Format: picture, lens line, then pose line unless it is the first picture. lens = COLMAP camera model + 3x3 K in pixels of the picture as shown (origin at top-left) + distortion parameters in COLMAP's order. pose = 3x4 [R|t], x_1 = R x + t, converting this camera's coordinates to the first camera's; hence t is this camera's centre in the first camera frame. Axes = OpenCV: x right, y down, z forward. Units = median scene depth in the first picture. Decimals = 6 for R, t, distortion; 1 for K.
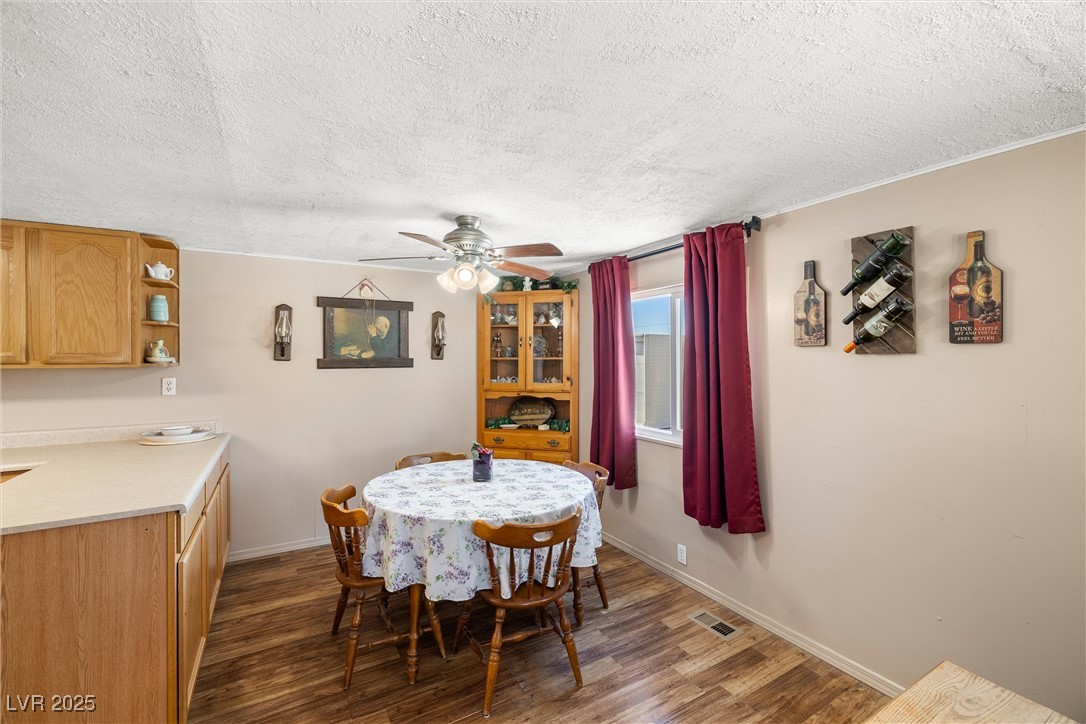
lens RADIAL K [[456.7, 0, 538.2], [0, 456.7, 360.0], [0, 0, 1]] dist [0.000137, 0.000064]
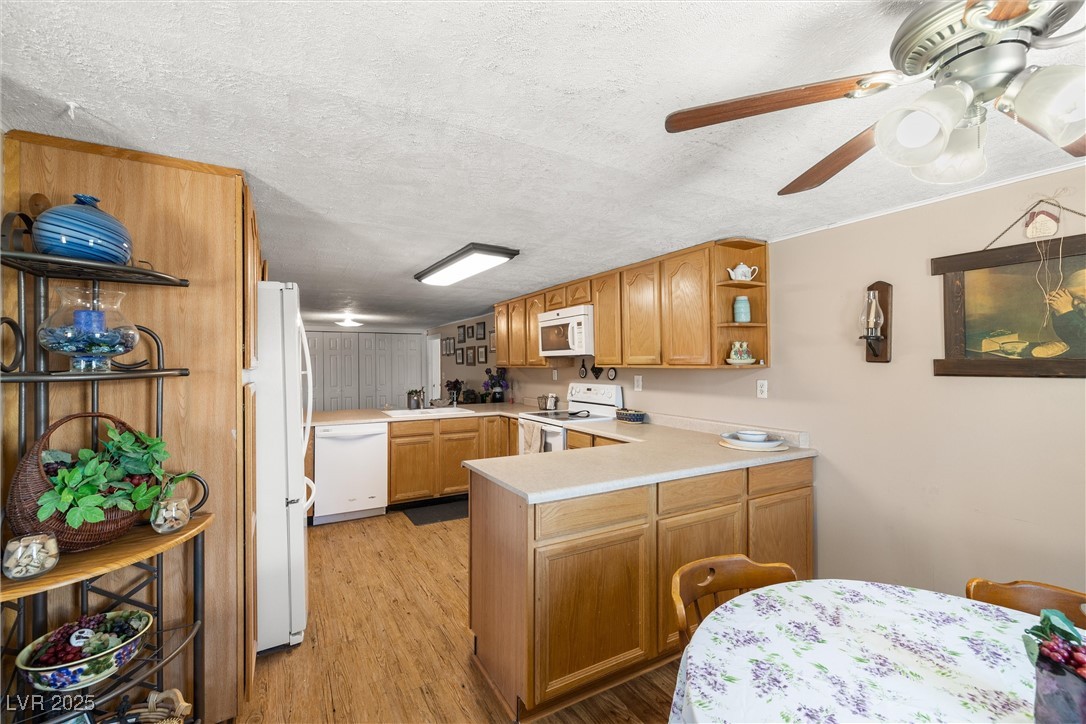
lens RADIAL K [[456.7, 0, 538.2], [0, 456.7, 360.0], [0, 0, 1]] dist [0.000137, 0.000064]
pose [[-0.010744, -0.003745, -0.999935, 0.164270], [0.001111, 0.999992, -0.003757, -0.000302], [0.999942, -0.001151, -0.010739, 0.554622]]
